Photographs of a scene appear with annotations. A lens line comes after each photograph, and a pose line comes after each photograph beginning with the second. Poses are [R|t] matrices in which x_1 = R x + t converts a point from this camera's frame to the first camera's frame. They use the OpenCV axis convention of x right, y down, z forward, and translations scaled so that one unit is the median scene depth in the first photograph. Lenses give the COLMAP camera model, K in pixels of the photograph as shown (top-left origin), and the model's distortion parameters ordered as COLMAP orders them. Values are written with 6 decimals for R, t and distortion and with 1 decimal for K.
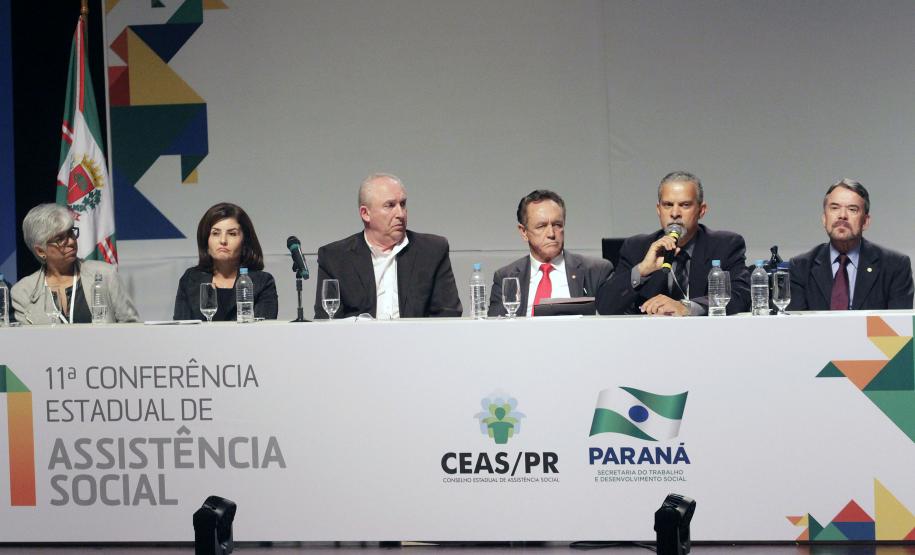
lens RADIAL K [[4791.6, 0, 457.5], [0, 4791.6, 277.5], [0, 0, 1]] dist [-0.036054, 1.594711]
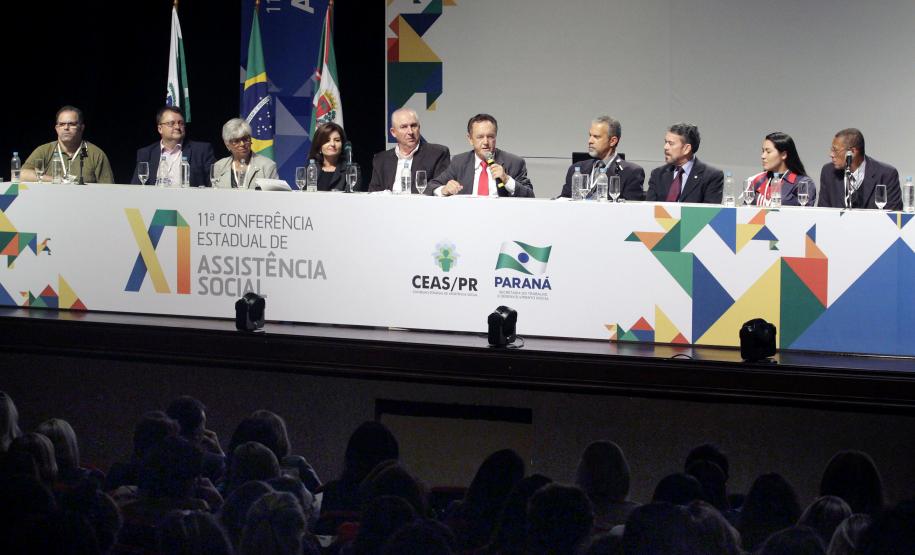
lens RADIAL K [[3005.8, 0, 457.6], [0, 3005.8, 302.1], [0, 0, 1]] dist [-0.327460, -0.879024]
pose [[0.981182, 0.055433, -0.184959, 0.202229], [-0.047515, 0.997765, 0.046977, -0.003740], [0.187149, -0.037305, 0.981623, -0.020107]]
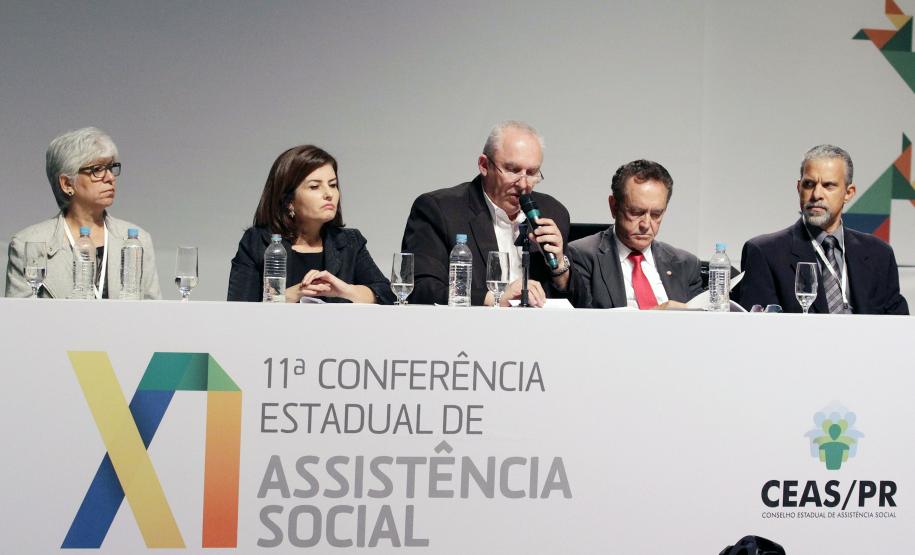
lens RADIAL K [[4017.5, 0, 457.5], [0, 4017.5, 277.5], [0, 0, 1]] dist [-0.206239, -2.857419]
pose [[0.783324, 0.041335, 0.620237, -0.446137], [-0.031259, 0.999144, -0.027108, 0.022375], [-0.620827, 0.001846, 0.783946, 0.506854]]
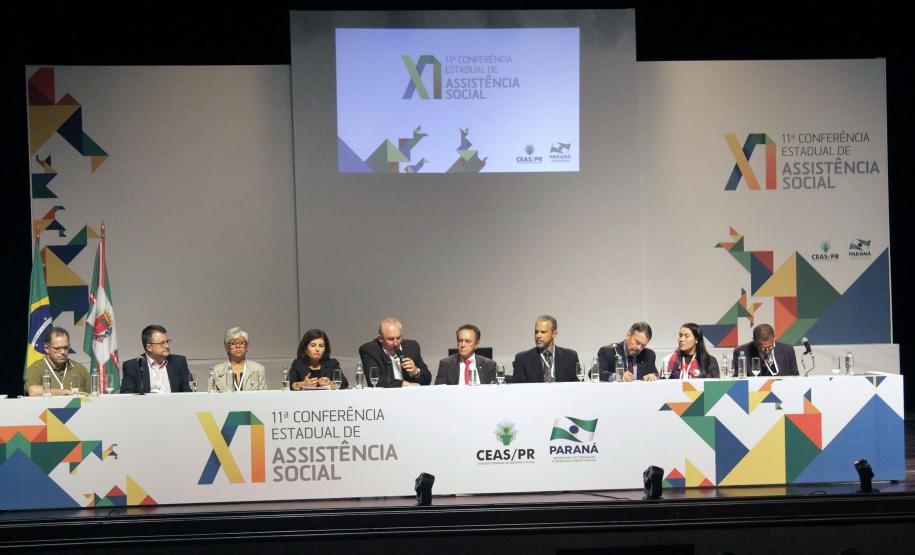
lens RADIAL K [[2226.8, 0, 457.5], [0, 2226.8, 277.5], [0, 0, 1]] dist [0.102281, 0.336706]
pose [[0.913342, 0.011548, 0.407030, -0.395939], [0.008425, 0.998848, -0.047244, 0.007433], [-0.407107, 0.046579, 0.912192, 0.123916]]
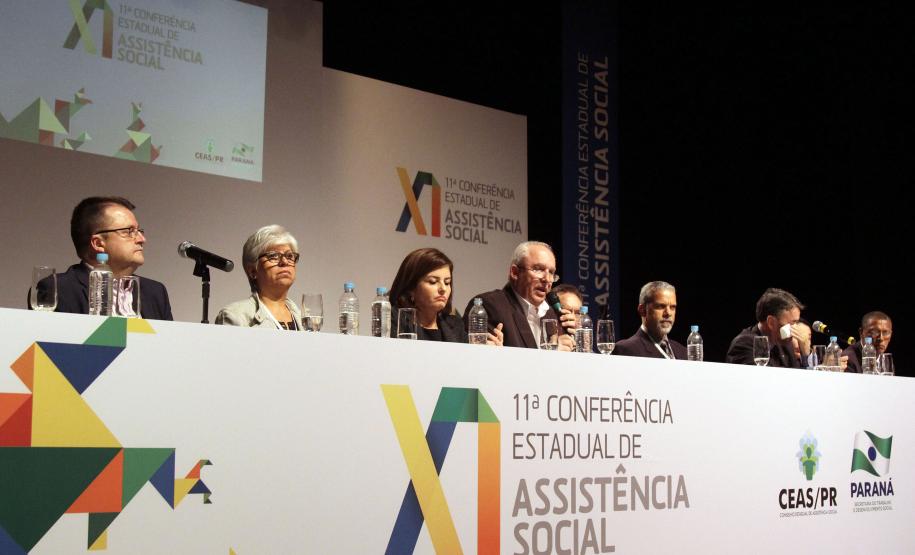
lens RADIAL K [[1382.6, 0, 475.6], [0, 1382.6, 278.6], [0, 0, 1]] dist [-0.036345, -0.038019]
pose [[0.473626, 0.138939, 0.869698, -0.306102], [0.025425, 0.984910, -0.171191, 0.040609], [-0.880359, 0.103192, 0.462946, 0.898607]]
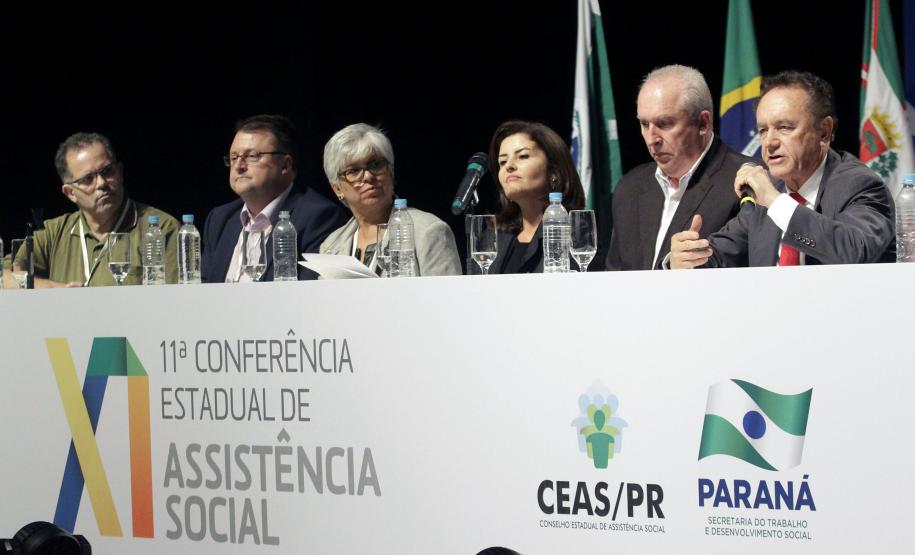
lens RADIAL K [[4017.5, 0, 457.5], [0, 4017.5, 277.5], [0, 0, 1]] dist [-0.206239, -2.857419]
pose [[0.815659, 0.008974, -0.578463, 0.290890], [-0.026895, 0.999387, -0.022419, 0.021670], [0.577907, 0.033844, 0.815401, 0.551375]]
